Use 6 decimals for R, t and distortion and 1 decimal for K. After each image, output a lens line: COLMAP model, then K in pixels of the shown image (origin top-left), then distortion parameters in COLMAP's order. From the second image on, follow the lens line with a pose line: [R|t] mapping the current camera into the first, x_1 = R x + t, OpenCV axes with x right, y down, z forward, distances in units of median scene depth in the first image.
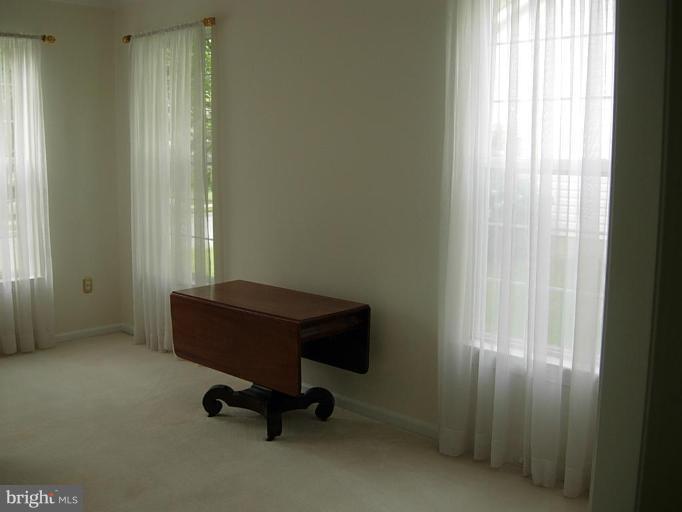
lens RADIAL K [[733.7, 0, 330.5], [0, 733.7, 255.7], [0, 0, 1]] dist [-0.181629, 0.105356]
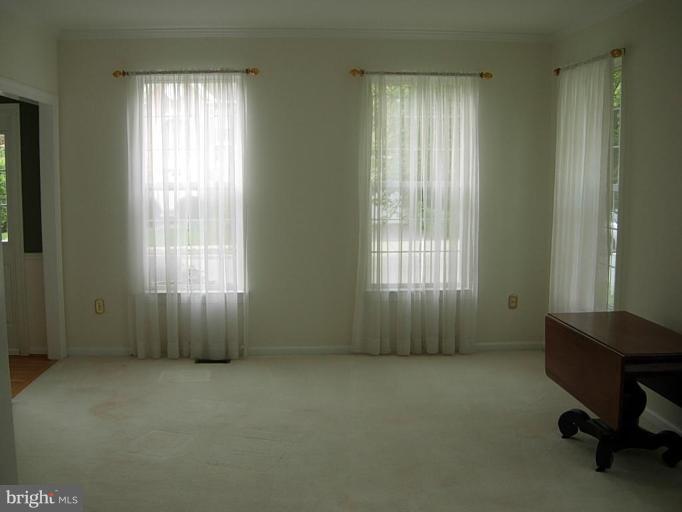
lens RADIAL K [[733.7, 0, 330.5], [0, 733.7, 255.7], [0, 0, 1]] dist [-0.181629, 0.105356]
pose [[0.748535, 0.073249, -0.659037, 0.188396], [-0.093553, 0.995605, 0.004400, -0.007692], [0.656463, 0.058361, 0.752098, 0.003966]]
